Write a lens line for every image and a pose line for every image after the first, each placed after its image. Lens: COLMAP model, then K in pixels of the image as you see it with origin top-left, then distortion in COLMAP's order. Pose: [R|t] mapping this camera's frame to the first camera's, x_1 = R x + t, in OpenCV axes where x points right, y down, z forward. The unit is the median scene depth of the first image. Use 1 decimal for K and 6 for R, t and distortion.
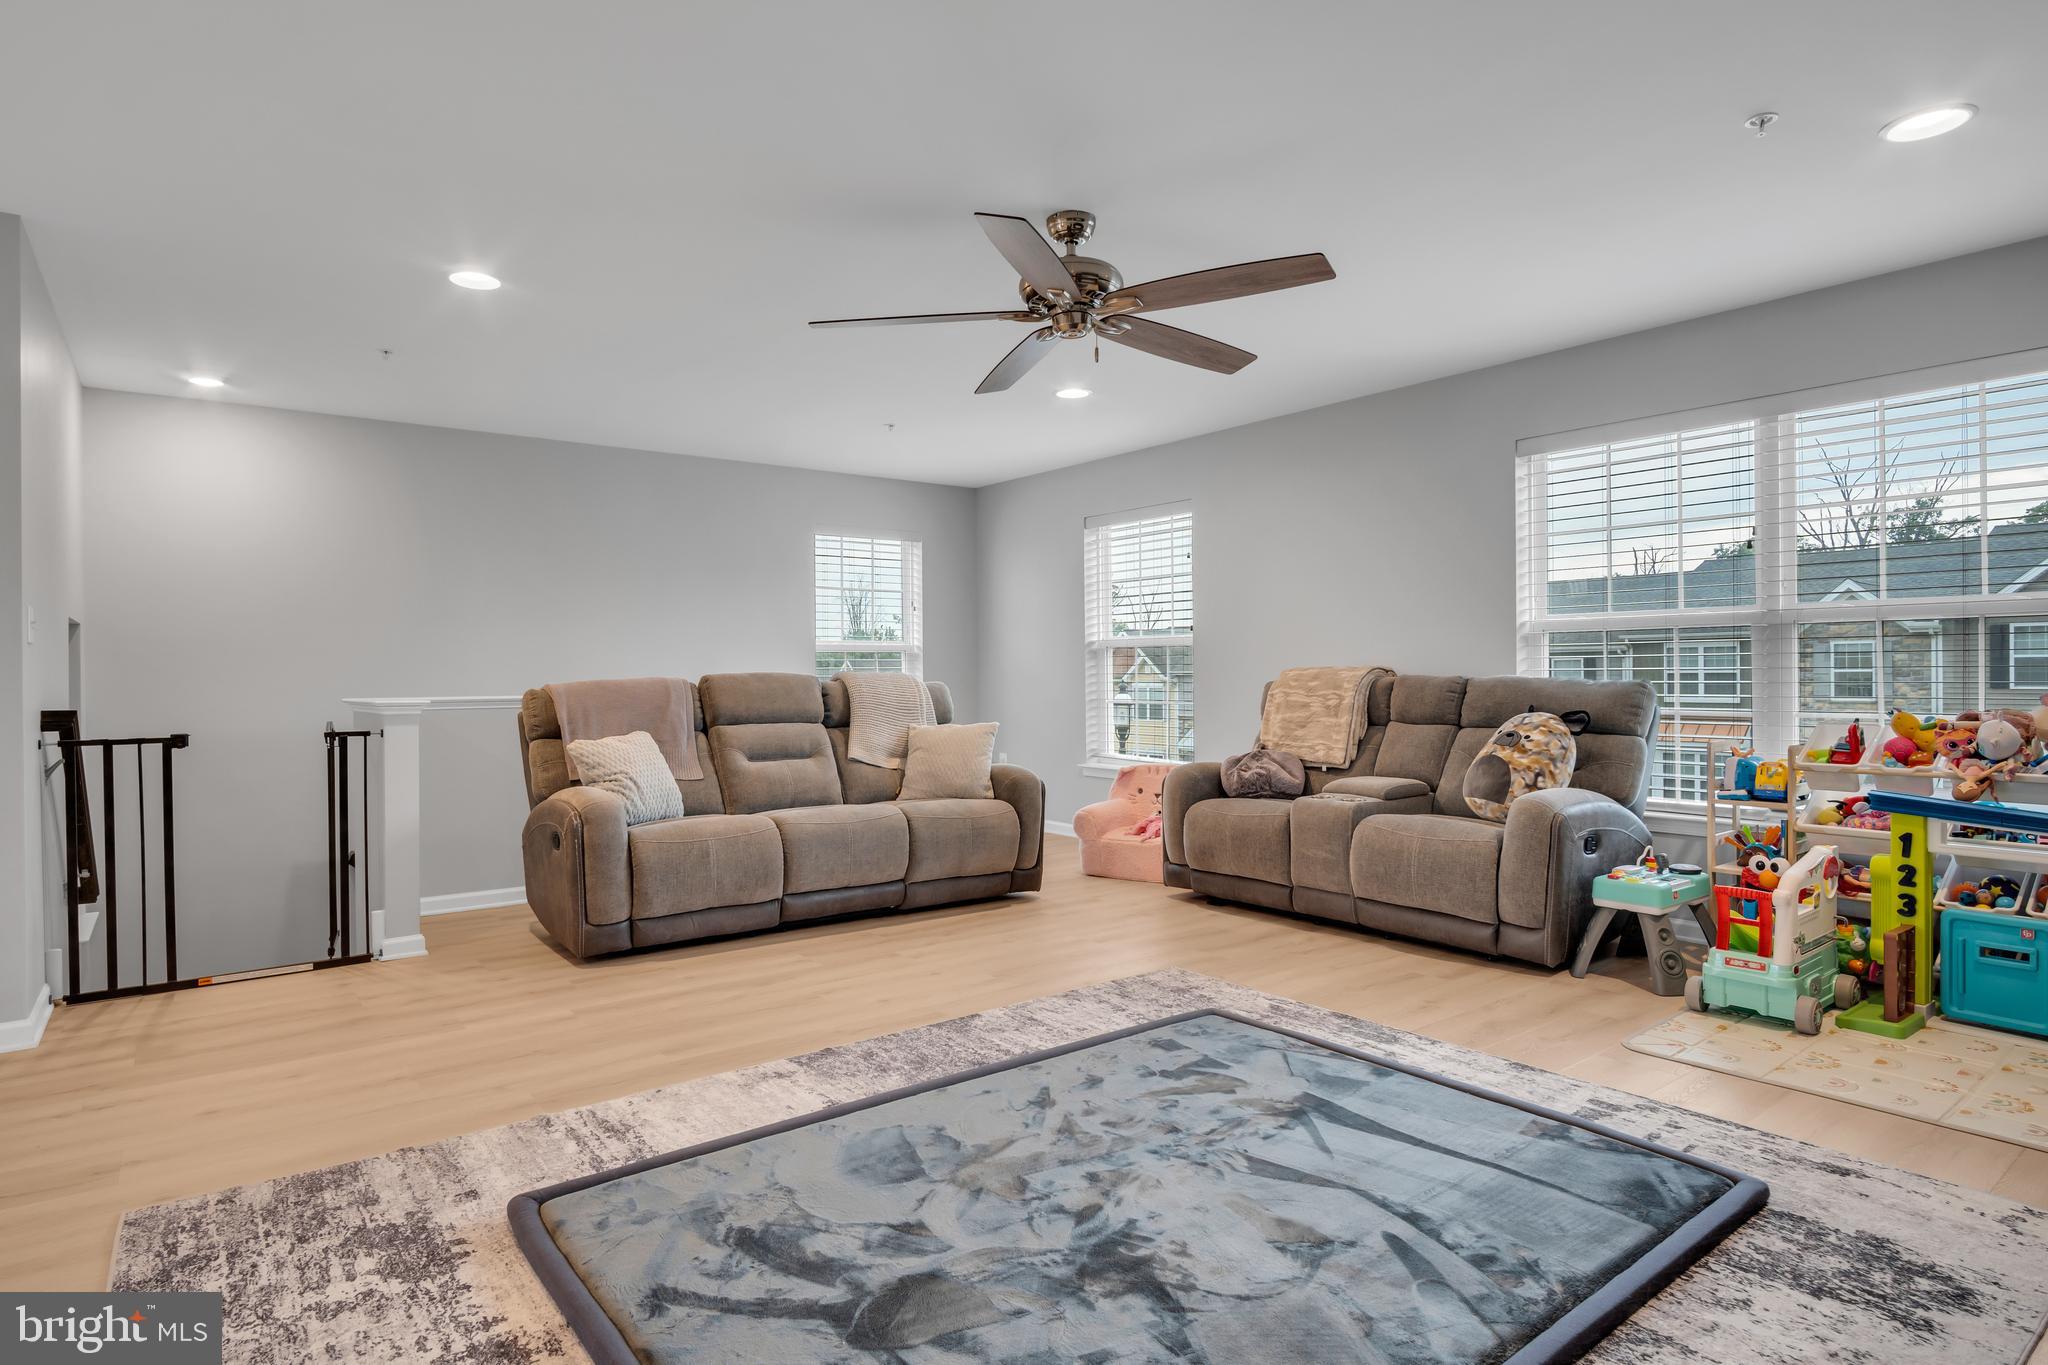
lens RADIAL K [[1102.6, 0, 1004.1], [0, 1102.6, 686.9], [0, 0, 1]] dist [-0.032258, 0.007330]
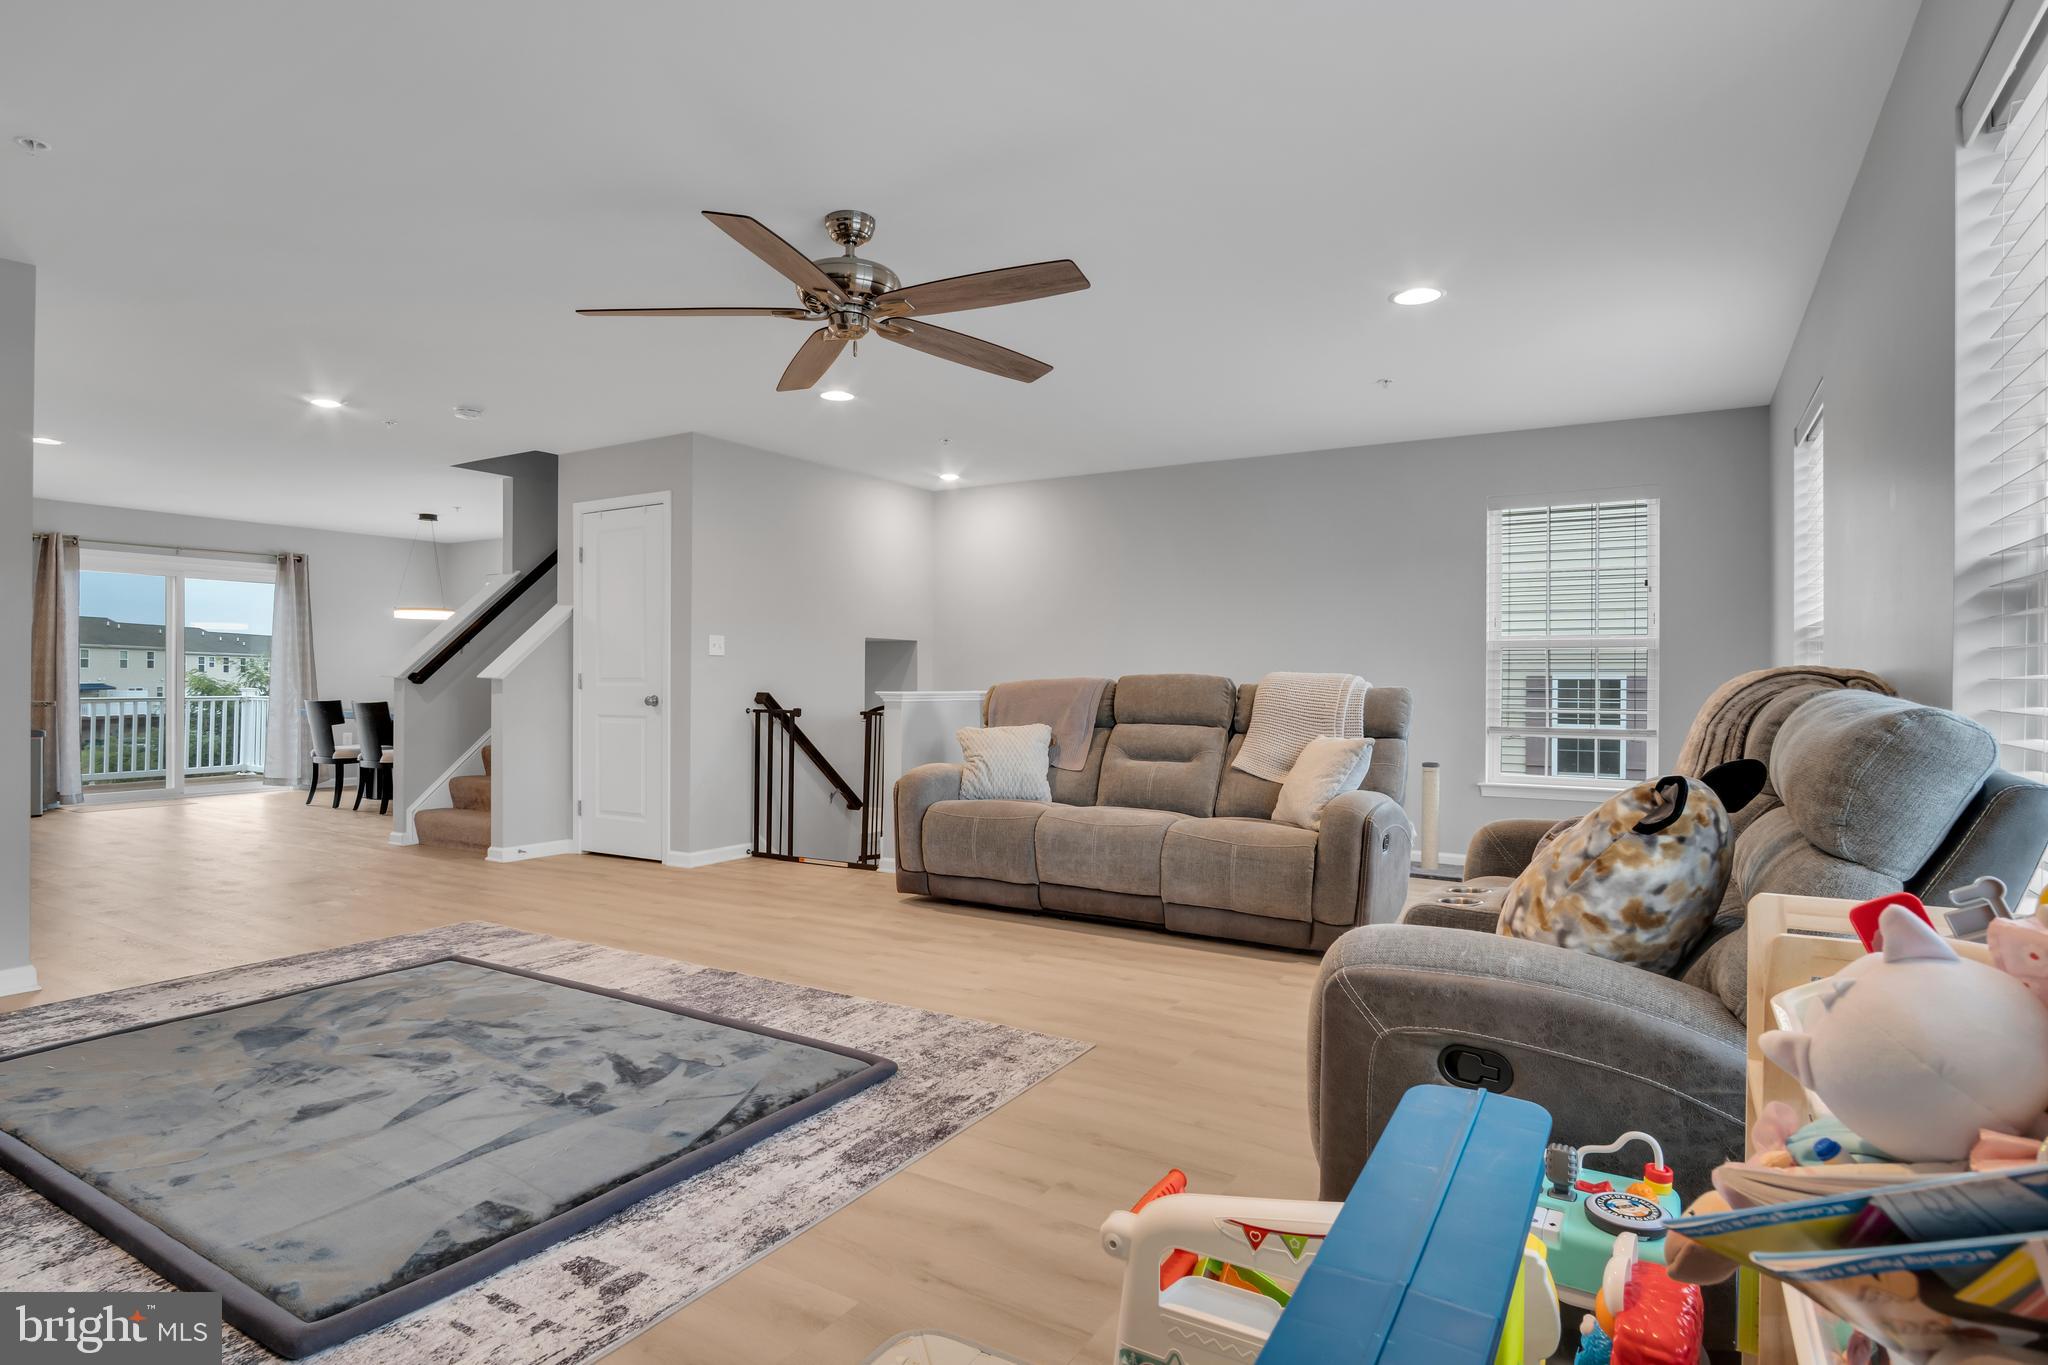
lens RADIAL K [[1102.6, 0, 1007.7], [0, 1102.6, 685.3], [0, 0, 1]] dist [-0.032258, 0.007330]
pose [[0.358601, 0.015603, -0.933361, 1.045246], [-0.015512, 0.999822, 0.010754, -0.016989], [0.933362, 0.010622, 0.358779, 0.780009]]
